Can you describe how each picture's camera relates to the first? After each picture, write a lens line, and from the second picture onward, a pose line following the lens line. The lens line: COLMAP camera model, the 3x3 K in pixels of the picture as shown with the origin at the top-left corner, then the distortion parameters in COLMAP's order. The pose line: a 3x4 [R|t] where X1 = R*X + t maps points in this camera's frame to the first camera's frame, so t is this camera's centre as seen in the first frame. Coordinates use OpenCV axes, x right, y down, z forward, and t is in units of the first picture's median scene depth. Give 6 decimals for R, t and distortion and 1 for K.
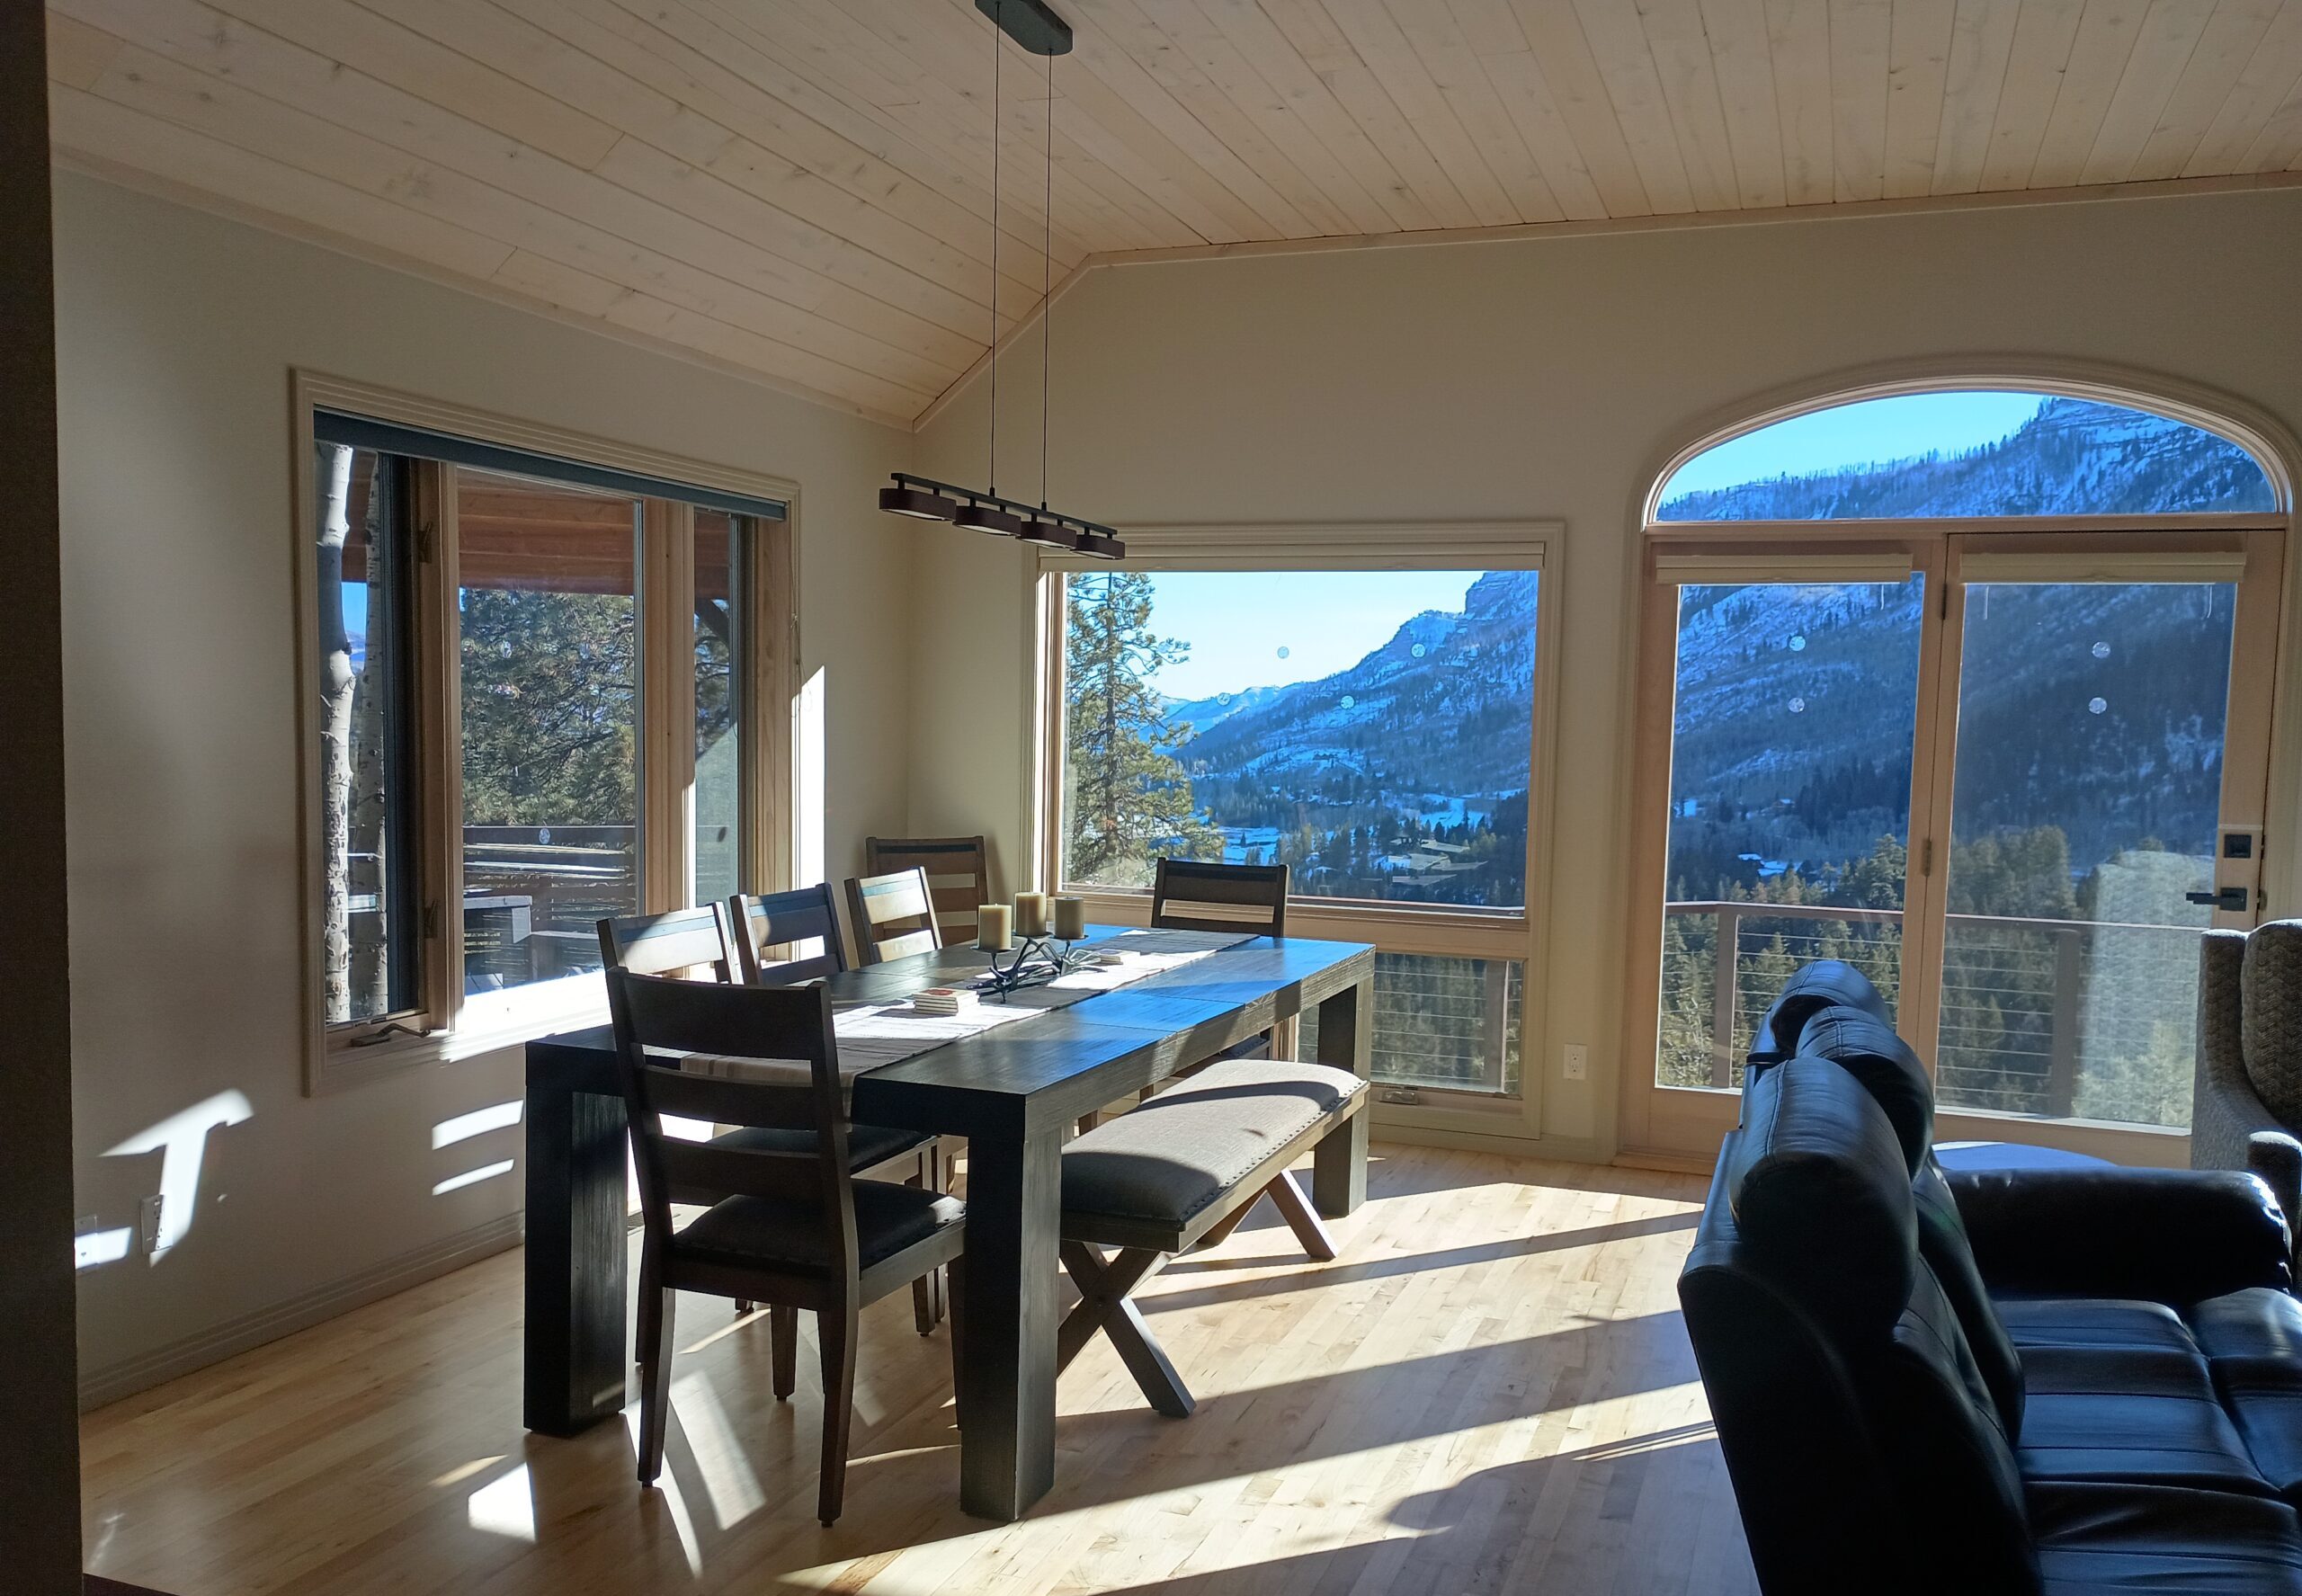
lens RADIAL K [[1886.8, 0, 1151.1], [0, 1886.8, 857.7], [0, 0, 1]] dist [0.062300, 0.004812]
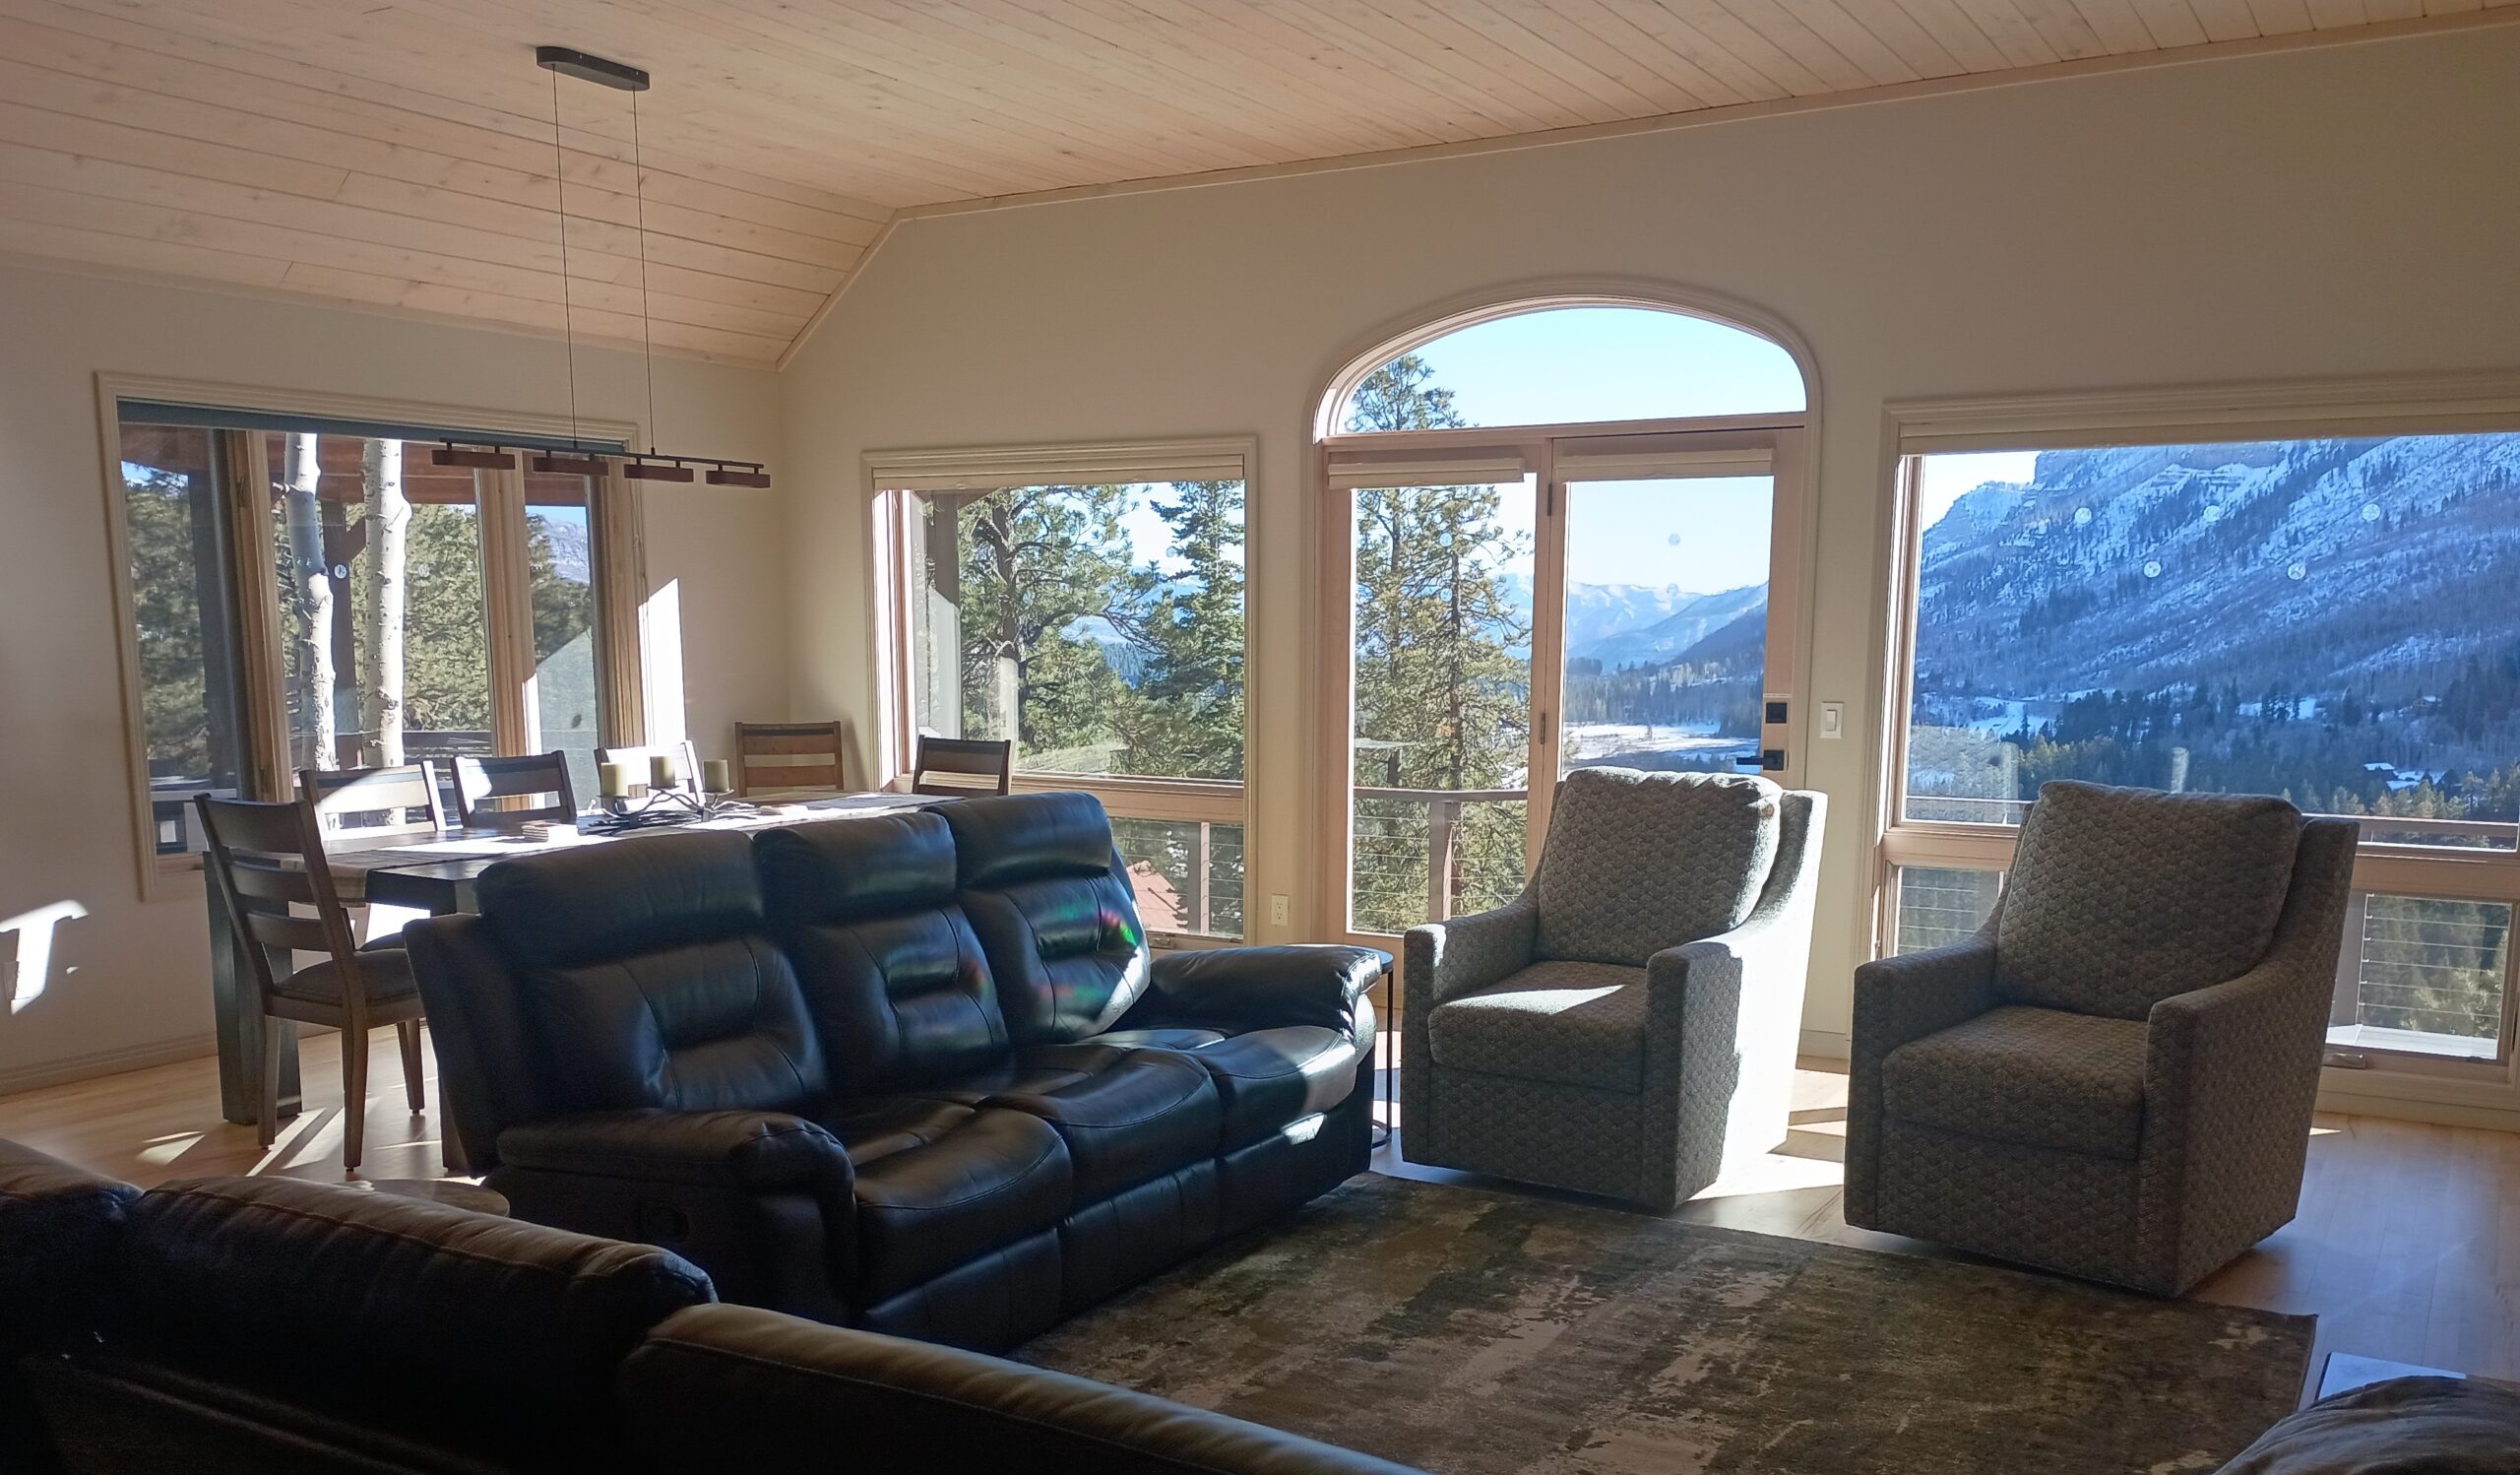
lens RADIAL K [[2064.5, 0, 1259.4], [0, 2064.5, 931.5], [0, 0, 1]] dist [0.041460, -0.012892]
pose [[0.982909, 0.007688, -0.183933, 0.479772], [0.006240, 0.997162, 0.075025, 0.028302], [0.183988, -0.074890, 0.980071, -0.257027]]
